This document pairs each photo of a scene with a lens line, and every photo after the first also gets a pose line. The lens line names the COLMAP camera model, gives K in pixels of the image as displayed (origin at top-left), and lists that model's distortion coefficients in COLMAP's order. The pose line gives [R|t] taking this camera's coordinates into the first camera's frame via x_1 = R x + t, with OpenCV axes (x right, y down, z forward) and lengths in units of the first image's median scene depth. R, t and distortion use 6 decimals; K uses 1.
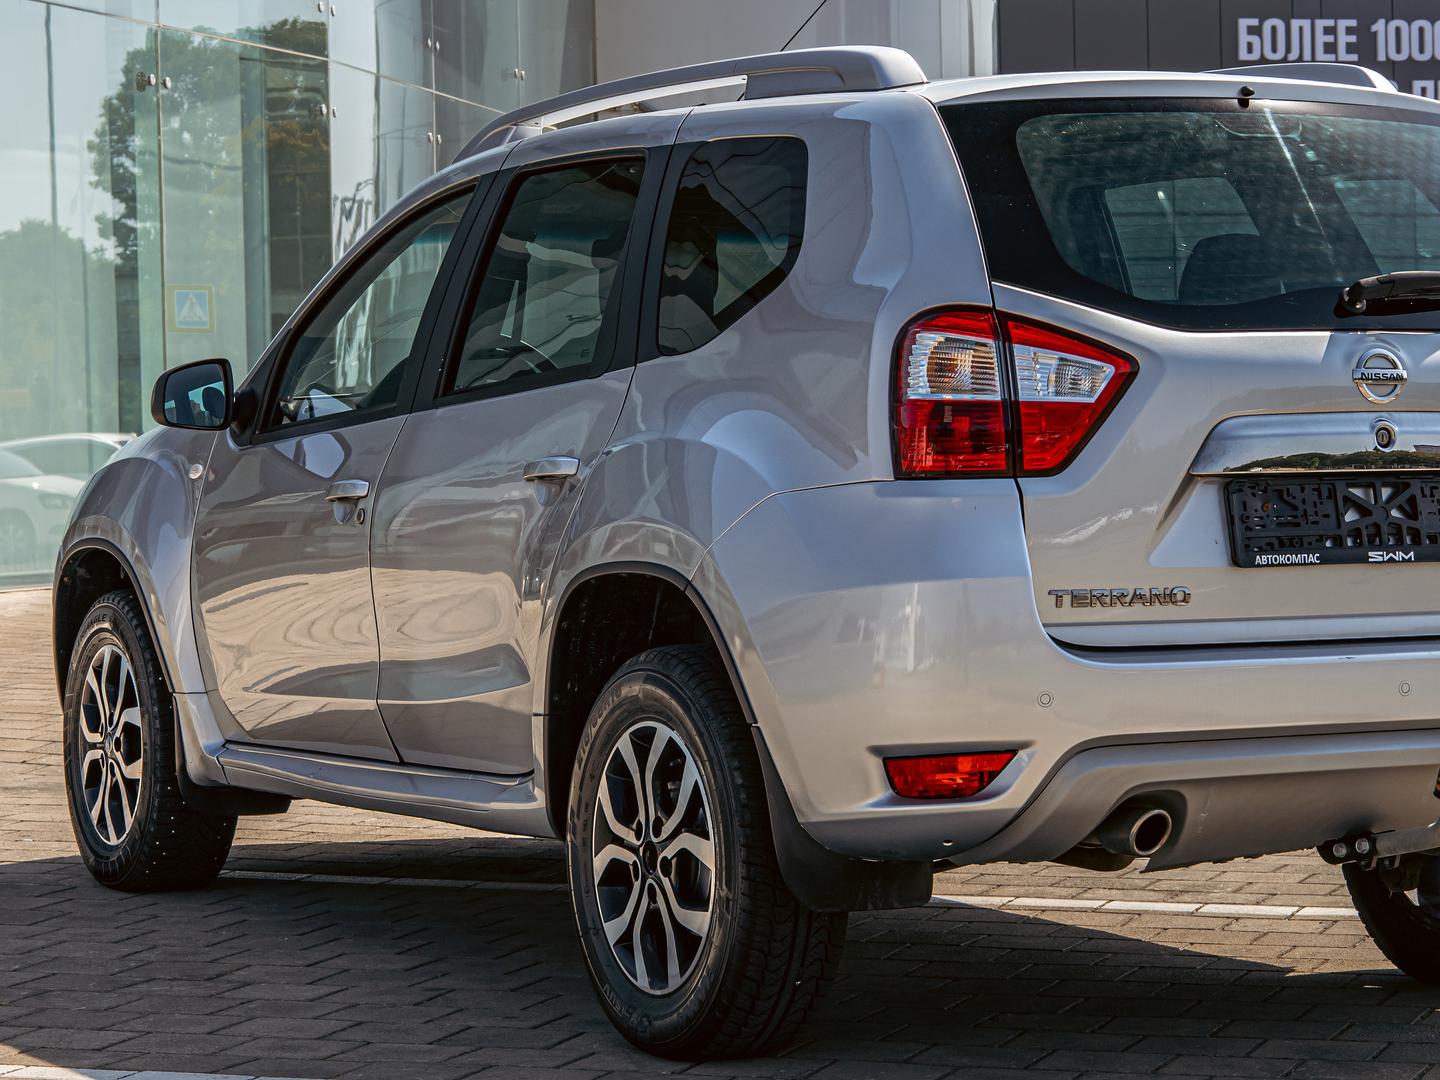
lens RADIAL K [[3083.9, 0, 720.0], [0, 3083.9, 540.0], [0, 0, 1]] dist [-0.021885, -0.005587]
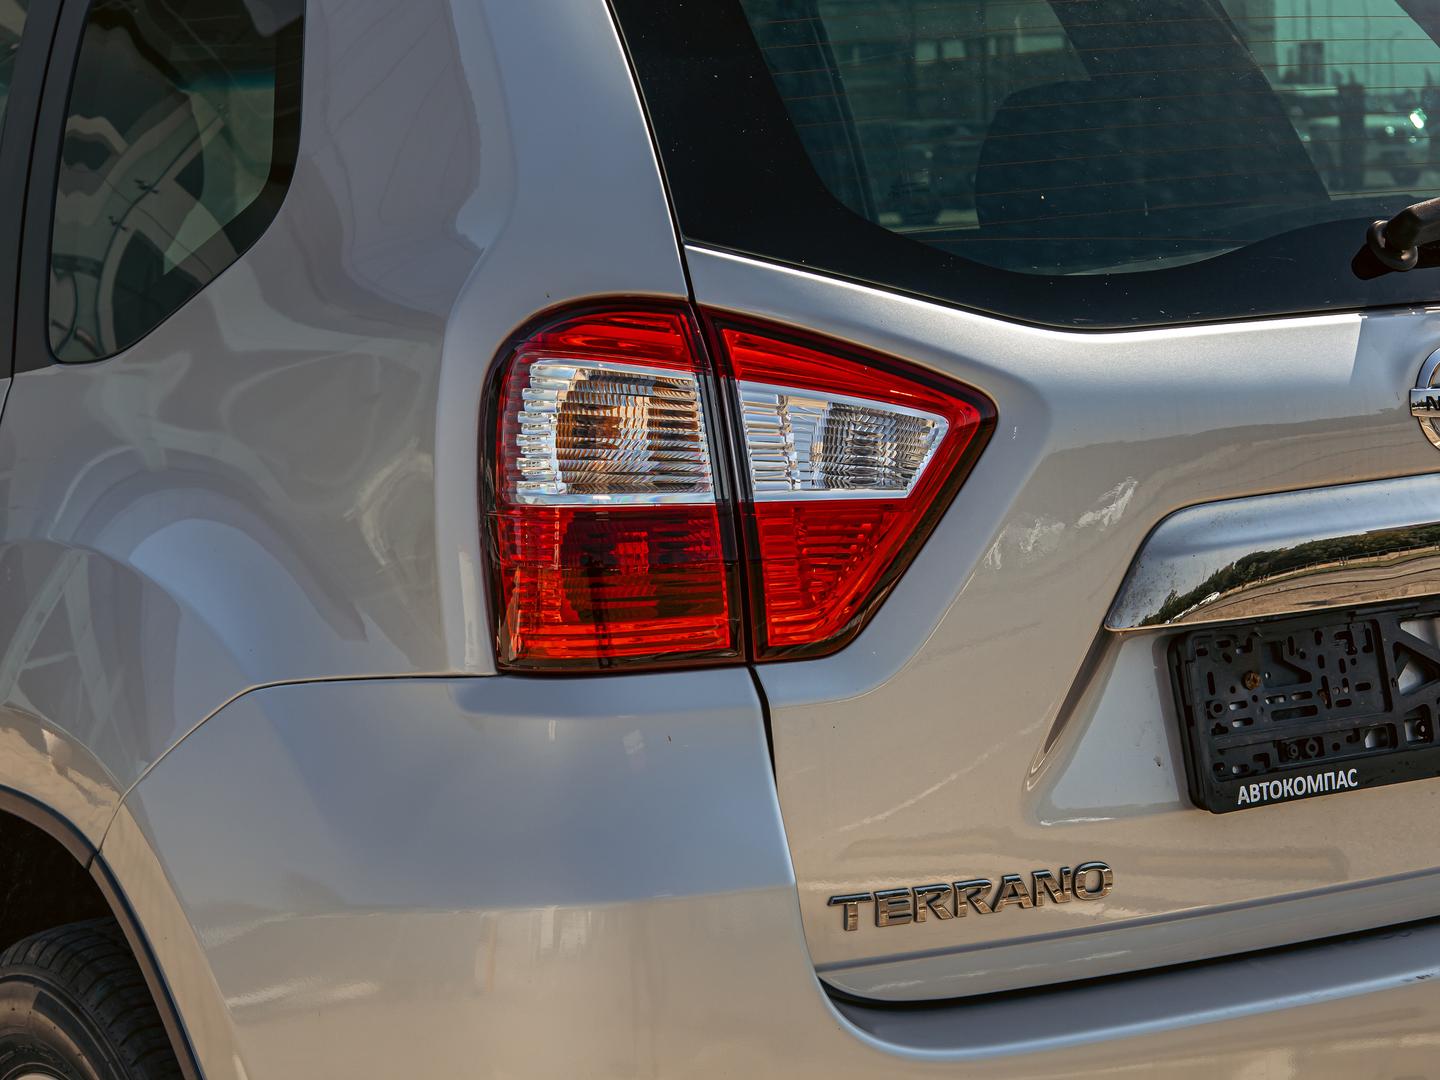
lens RADIAL K [[3083.9, 0, 720.0], [0, 3083.9, 540.0], [0, 0, 1]] dist [-0.021885, -0.005587]
pose [[0.991959, -0.045884, 0.117950, 0.035439], [0.035542, 0.995456, 0.088336, -0.080515], [-0.121467, -0.083434, 0.989083, 0.526011]]
